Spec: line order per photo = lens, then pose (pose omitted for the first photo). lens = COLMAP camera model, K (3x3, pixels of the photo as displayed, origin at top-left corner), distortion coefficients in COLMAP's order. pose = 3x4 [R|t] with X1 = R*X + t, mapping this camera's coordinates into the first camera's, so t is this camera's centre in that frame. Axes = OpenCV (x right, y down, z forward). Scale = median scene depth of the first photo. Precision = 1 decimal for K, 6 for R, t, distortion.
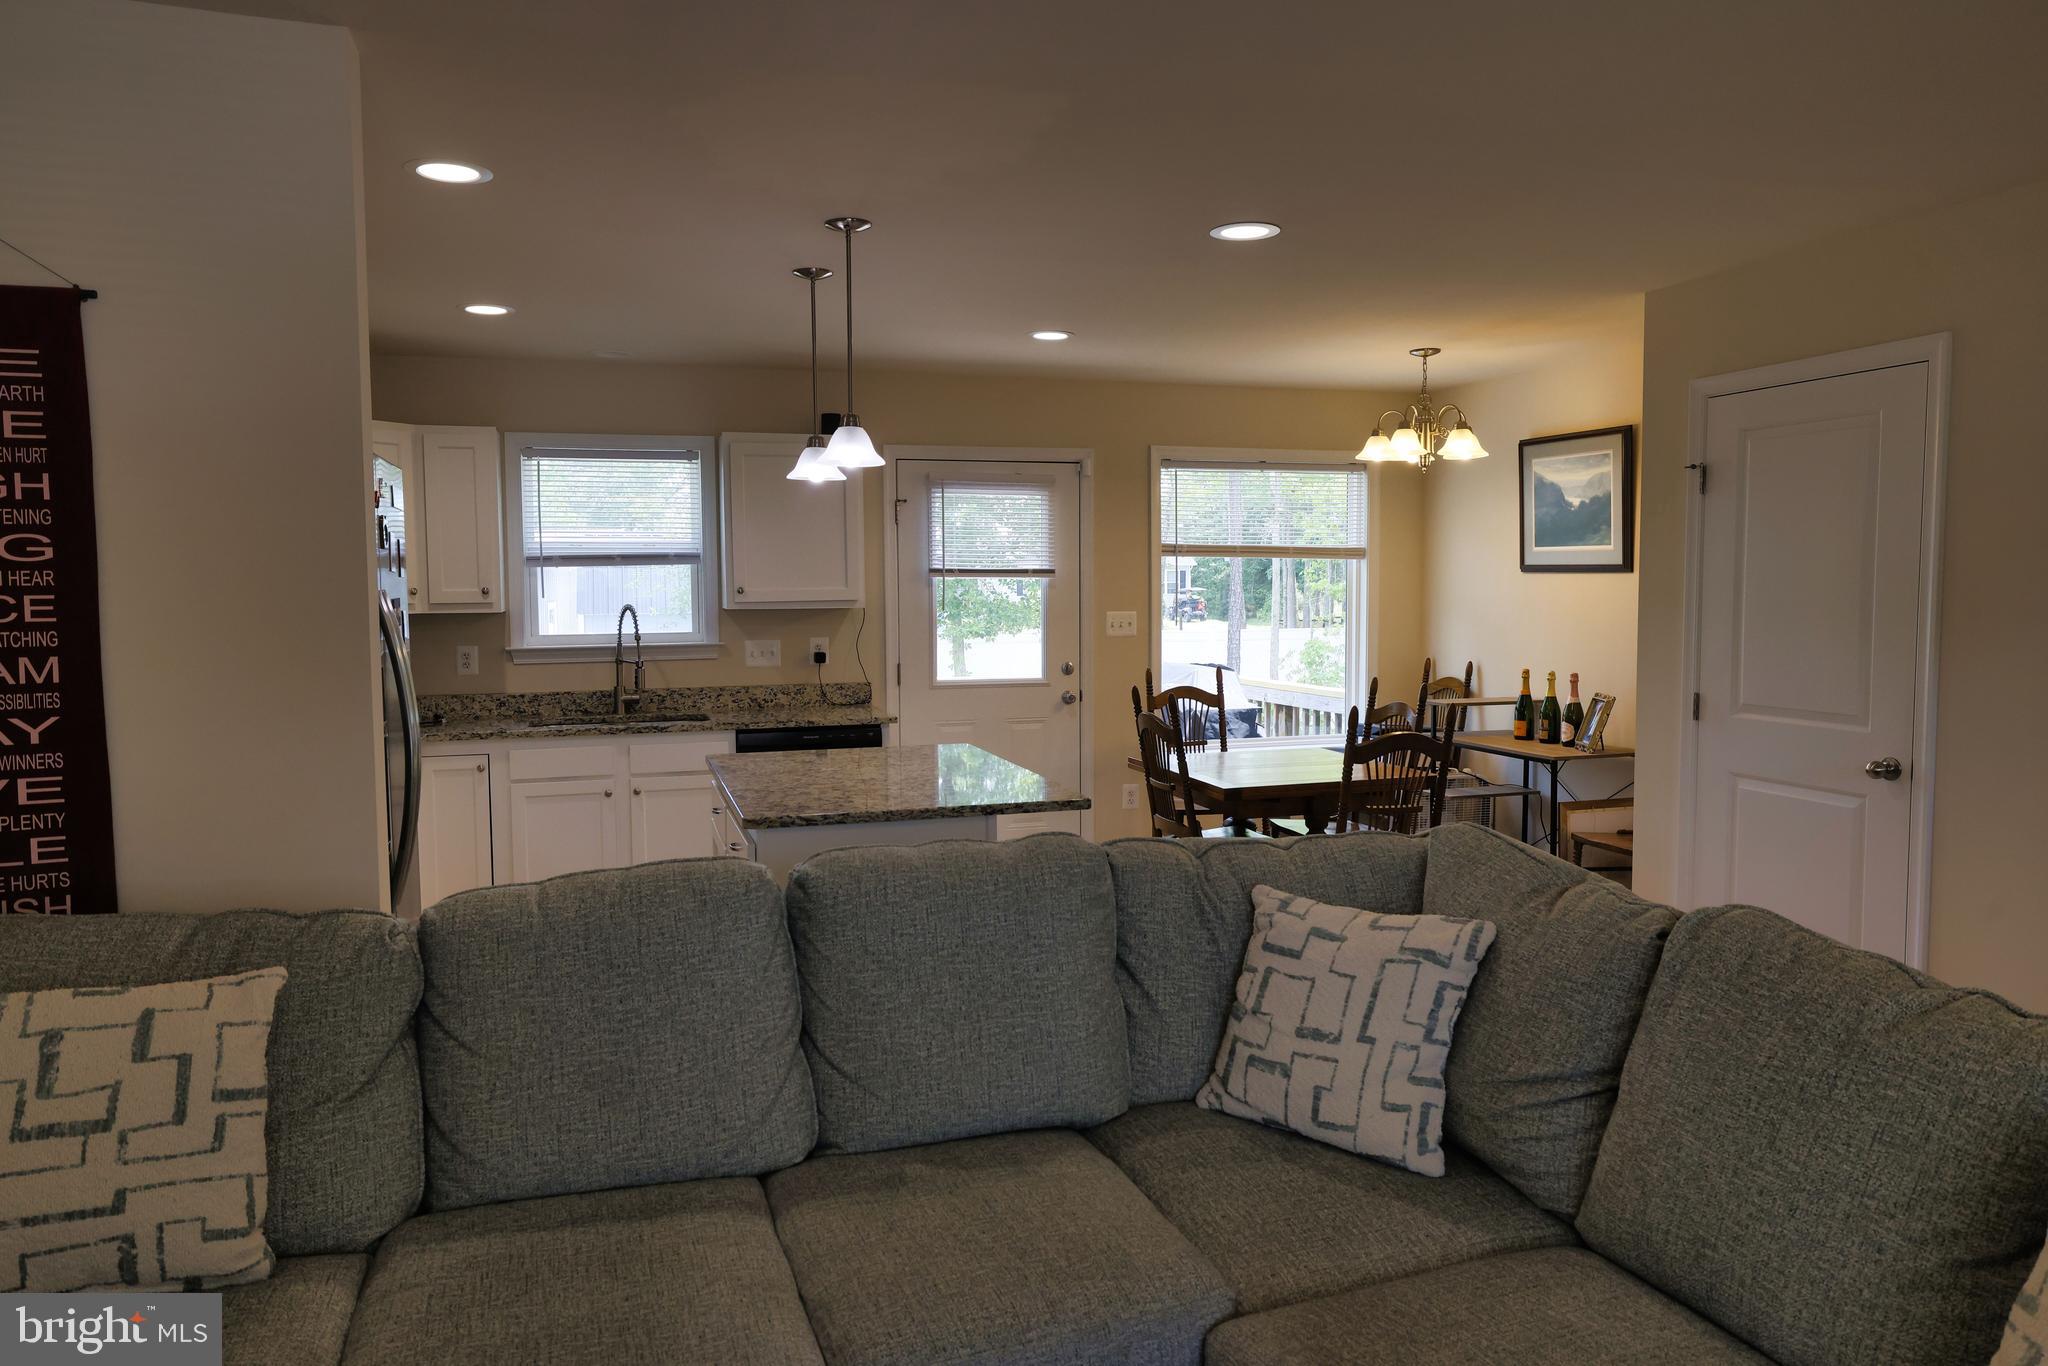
lens RADIAL K [[1361.8, 0, 1015.1], [0, 1361.8, 673.1], [0, 0, 1]] dist [-0.017117, 0.042732]
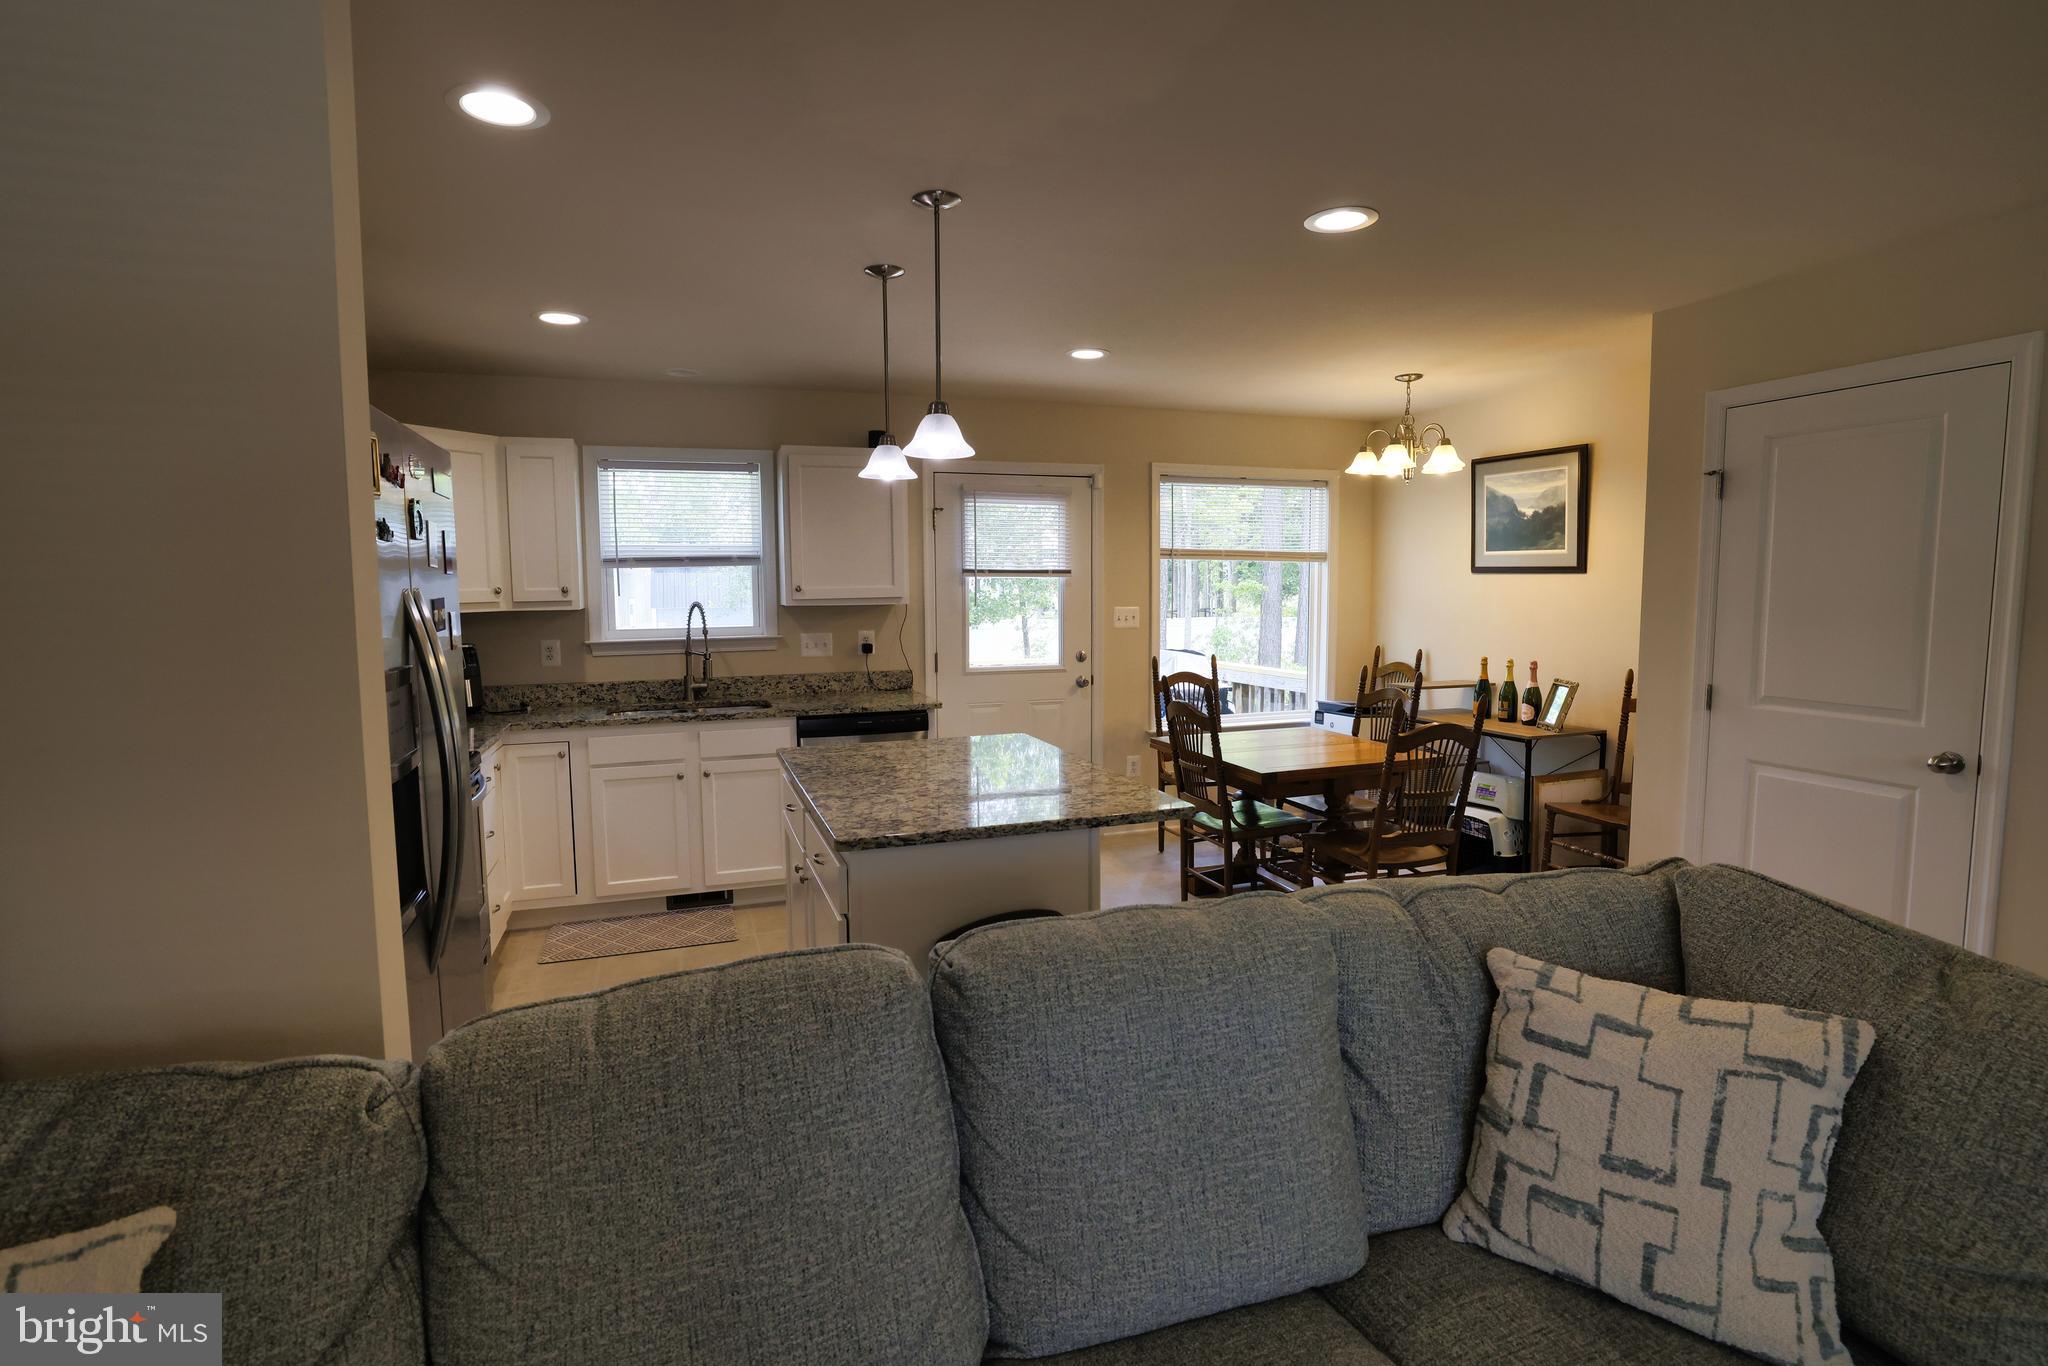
lens RADIAL K [[982.1, 0, 1008.4], [0, 982.1, 667.8], [0, 0, 1]] dist [-0.046936, 0.023526]
pose [[0.999248, -0.003874, 0.038590, -0.061967], [0.003130, 0.999808, 0.019332, -0.011414], [-0.038658, -0.019197, 0.999068, 0.196276]]
